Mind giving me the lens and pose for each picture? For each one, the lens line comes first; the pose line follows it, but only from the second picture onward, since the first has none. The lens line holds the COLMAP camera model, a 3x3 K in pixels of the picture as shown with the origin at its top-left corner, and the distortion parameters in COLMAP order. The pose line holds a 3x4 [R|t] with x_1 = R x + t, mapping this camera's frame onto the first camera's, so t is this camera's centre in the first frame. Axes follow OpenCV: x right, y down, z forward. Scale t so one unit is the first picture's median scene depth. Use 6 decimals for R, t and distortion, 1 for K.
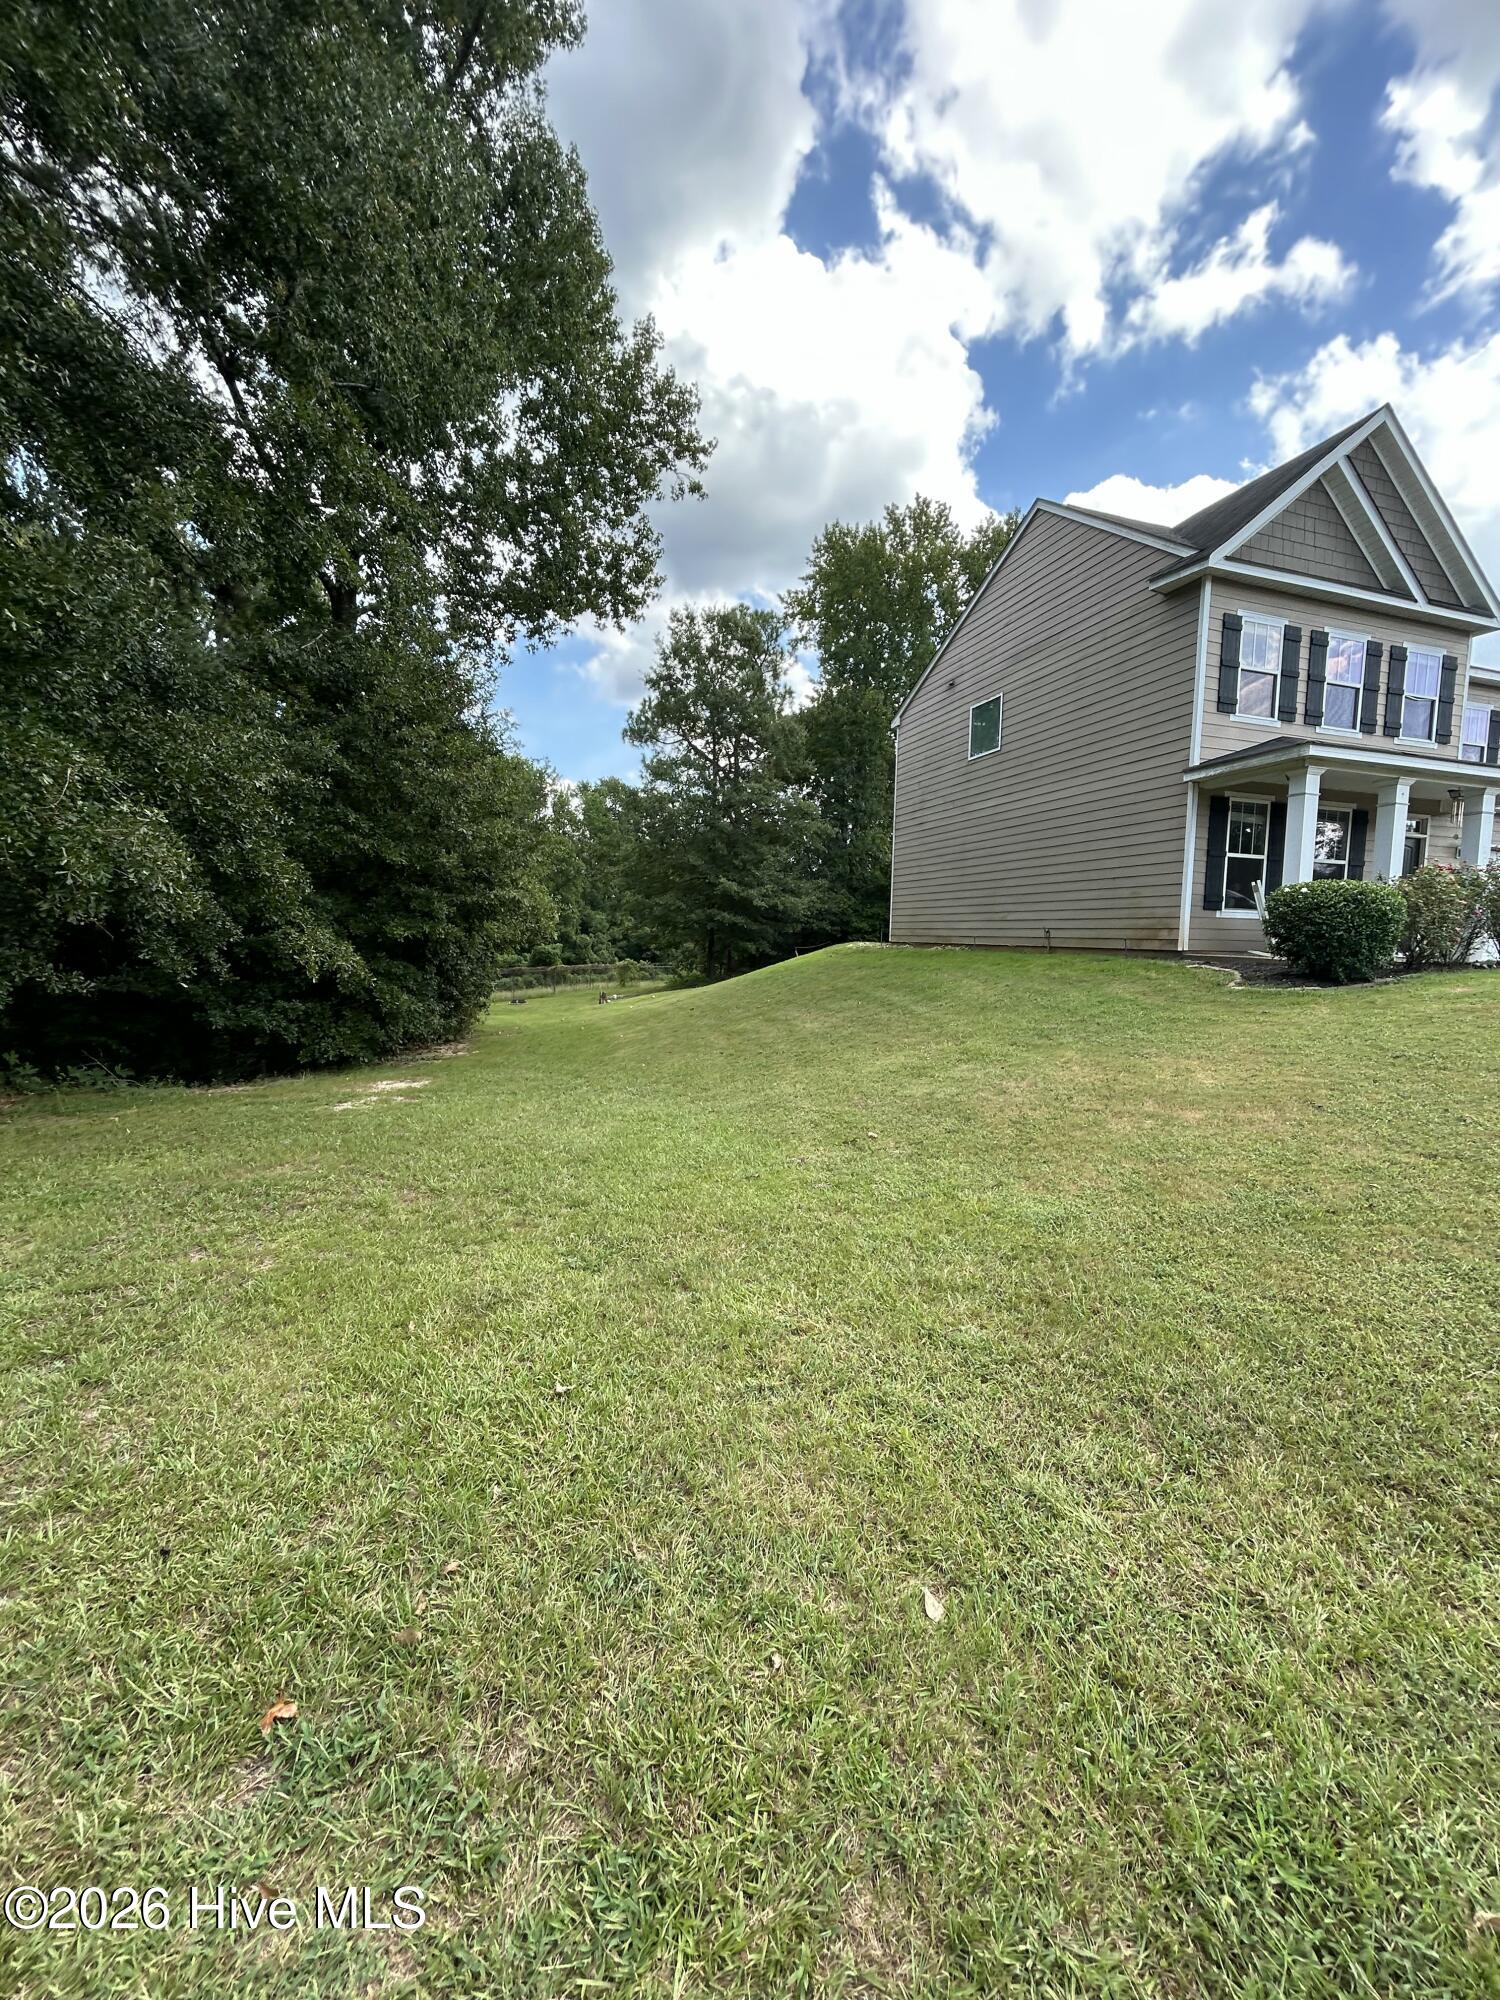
lens RADIAL K [[794.6, 0, 750.0], [0, 794.6, 1000.0], [0, 0, 1]] dist [-0.000271, -0.000023]
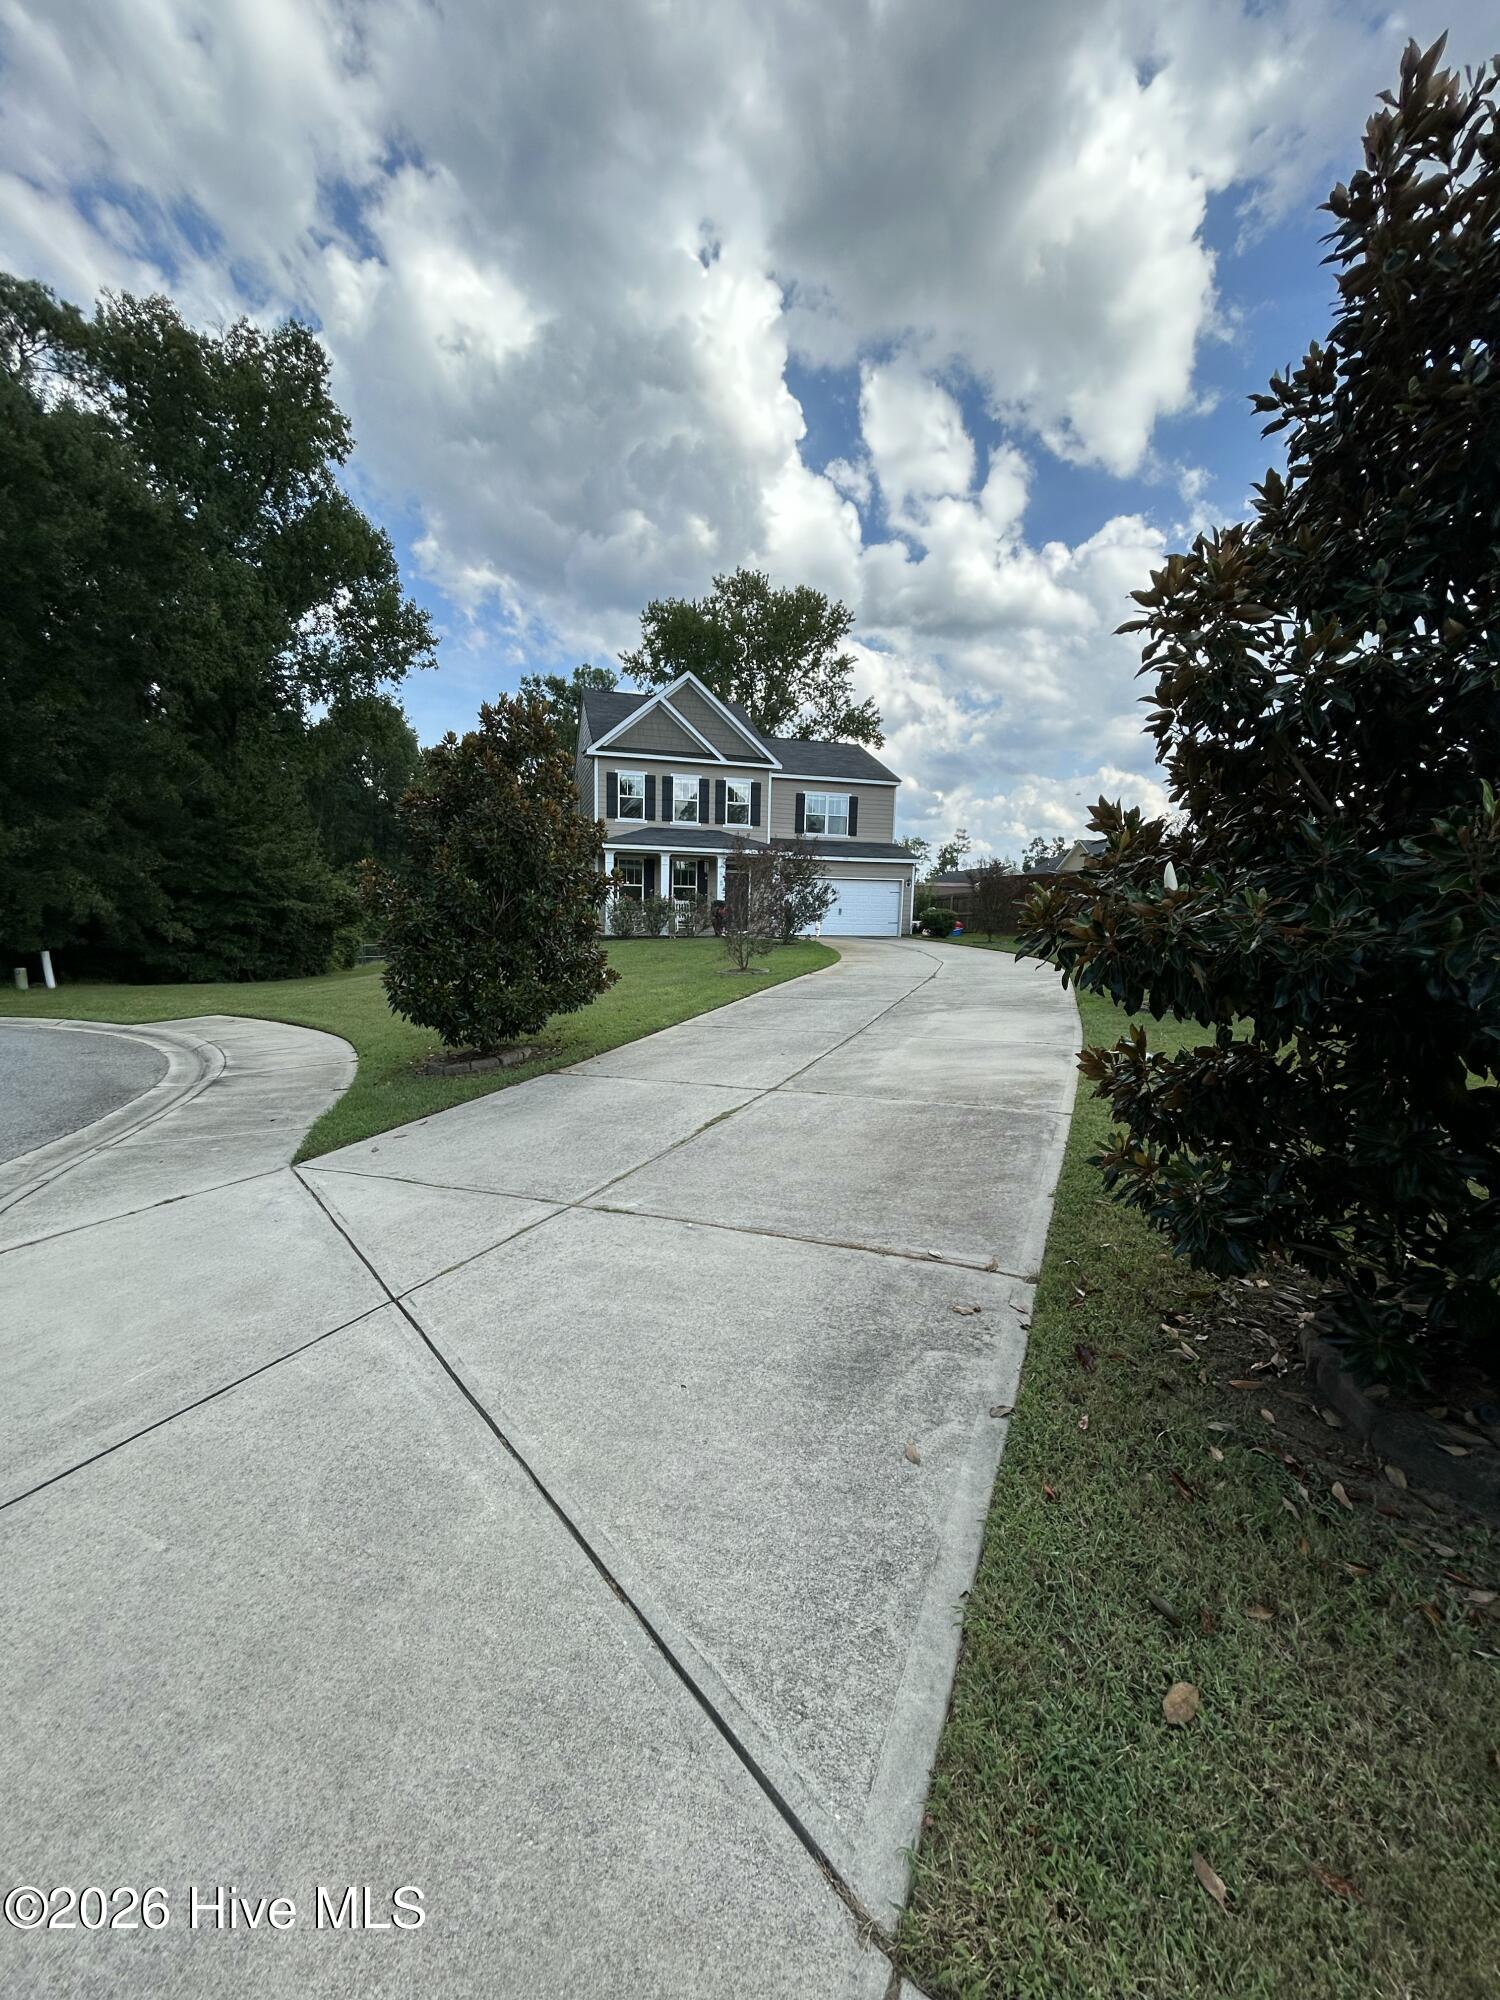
lens RADIAL K [[814.5, 0, 750.0], [0, 814.5, 1000.0], [0, 0, 1]] dist [0.000899, 0.000460]
pose [[0.999274, 0.005025, -0.037752, 0.710156], [-0.003958, 0.999592, 0.028296, 0.040539], [0.037879, -0.028126, 0.998886, -0.788688]]
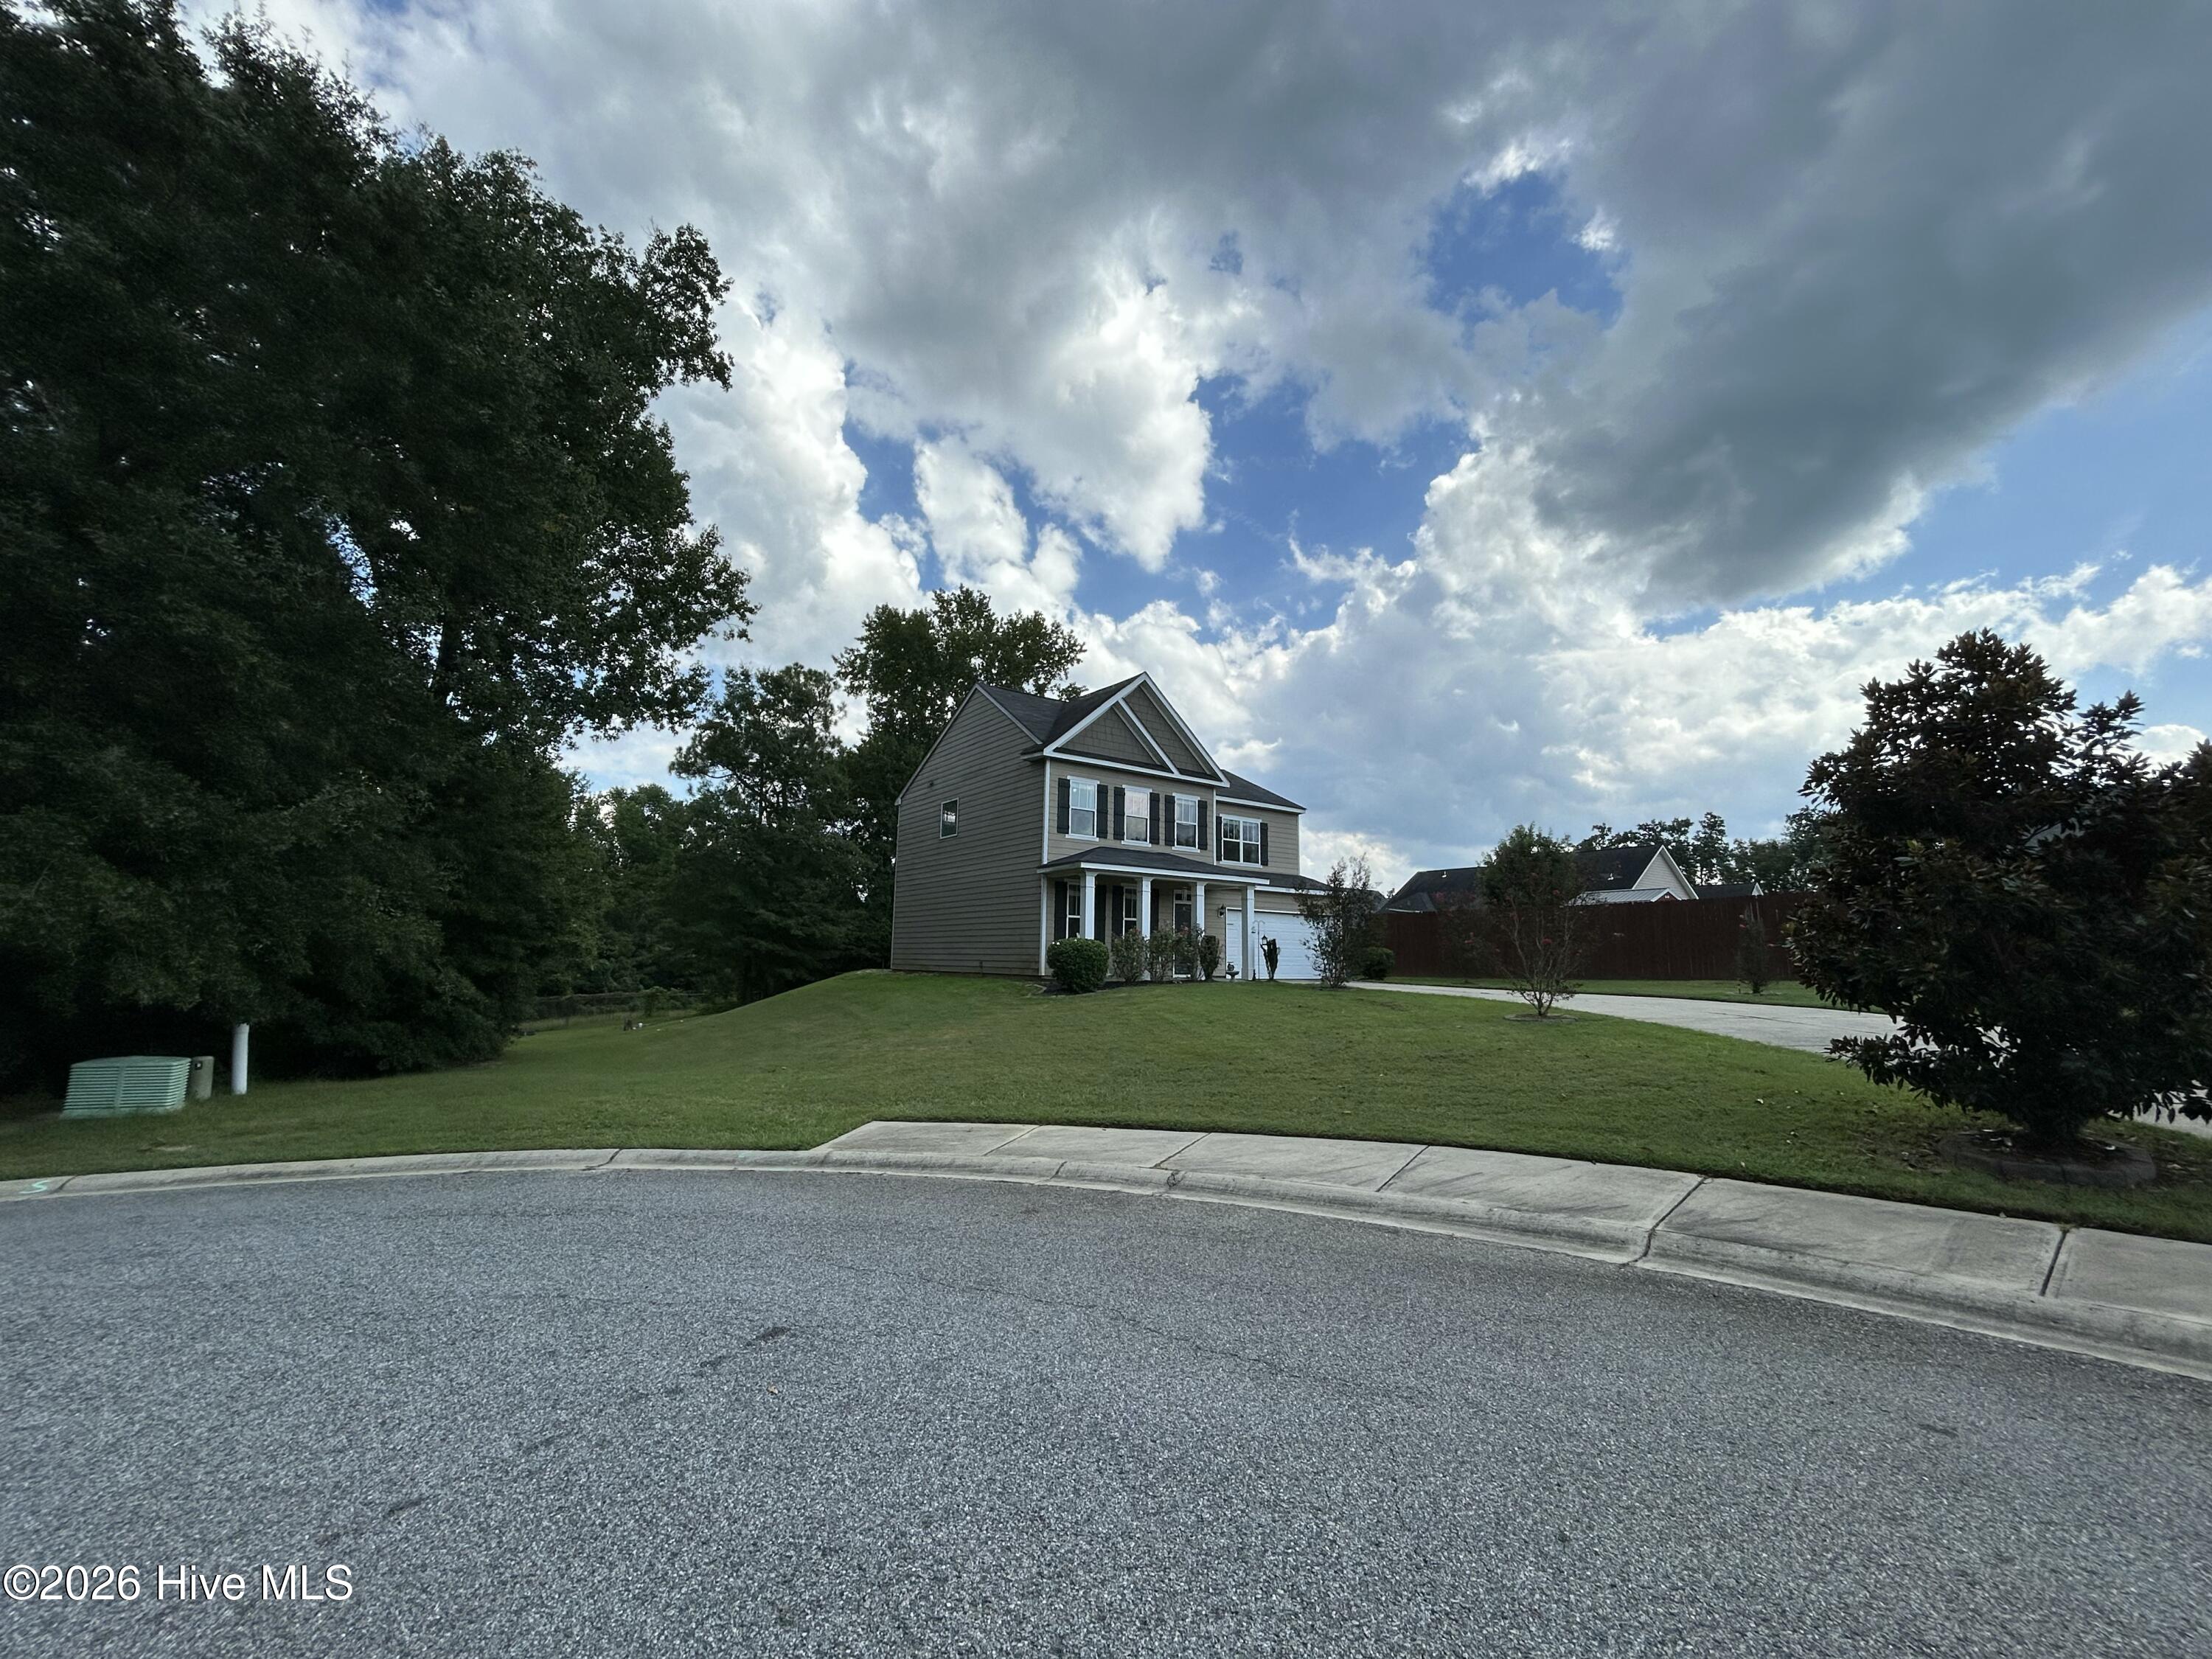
lens RADIAL K [[878.8, 0, 1106.0], [0, 878.8, 829.5], [0, 0, 1]] dist [-0.000271, -0.000023]
pose [[0.950583, 0.040224, 0.307853, 0.073462], [0.029191, 0.975600, -0.217606, 0.028070], [-0.309095, 0.215839, 0.926215, -0.519447]]
